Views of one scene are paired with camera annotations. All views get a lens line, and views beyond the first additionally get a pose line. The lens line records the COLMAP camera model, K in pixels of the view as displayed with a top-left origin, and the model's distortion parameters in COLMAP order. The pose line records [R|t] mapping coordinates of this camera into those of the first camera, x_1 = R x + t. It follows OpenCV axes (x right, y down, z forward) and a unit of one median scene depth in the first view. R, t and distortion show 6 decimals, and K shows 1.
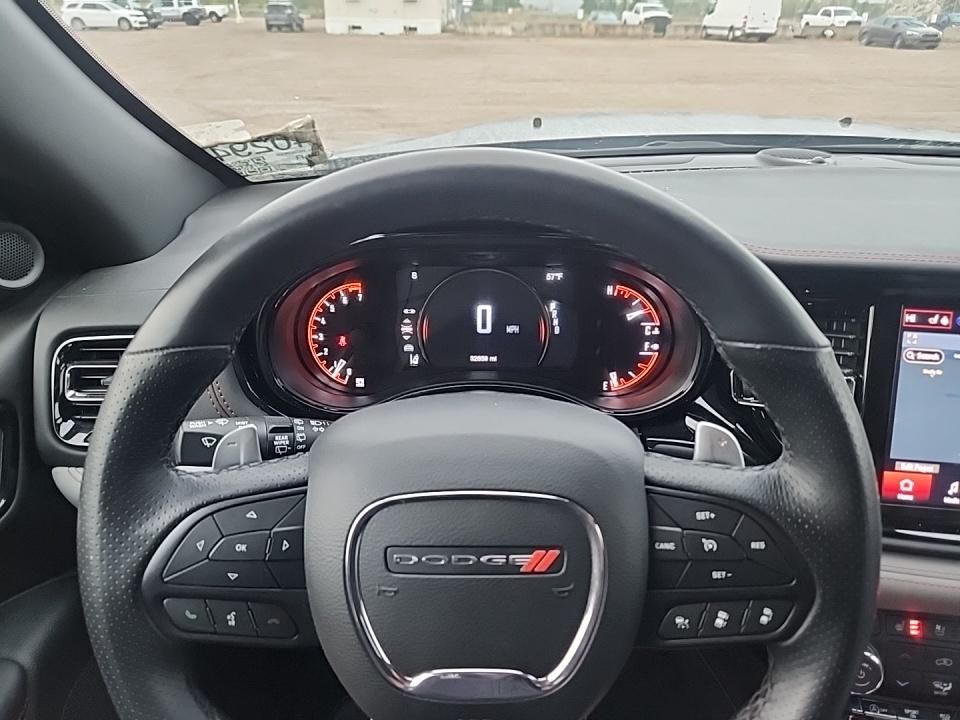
lens RADIAL K [[681.4, 0, 480.0], [0, 681.4, 360.0], [0, 0, 1]] dist [-0.020360, -0.000194]
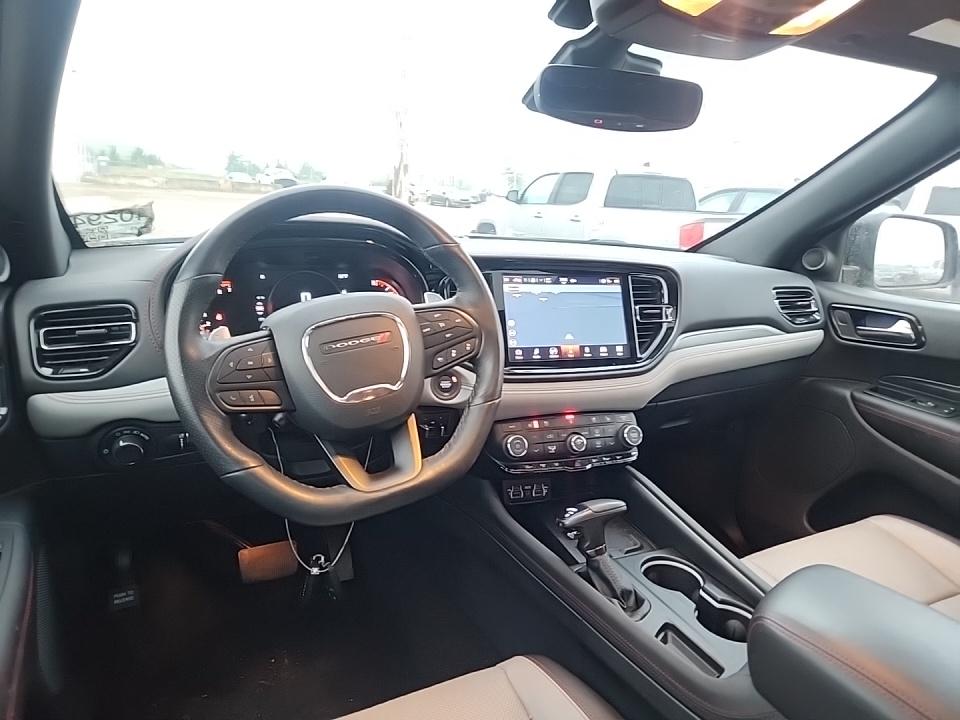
lens RADIAL K [[681.4, 0, 480.0], [0, 681.4, 360.0], [0, 0, 1]] dist [-0.020360, -0.000194]
pose [[0.854270, -0.072427, 0.514760, -0.519337], [0.185520, 0.967514, -0.171751, 0.473173], [-0.485598, 0.242220, 0.839955, -0.669039]]
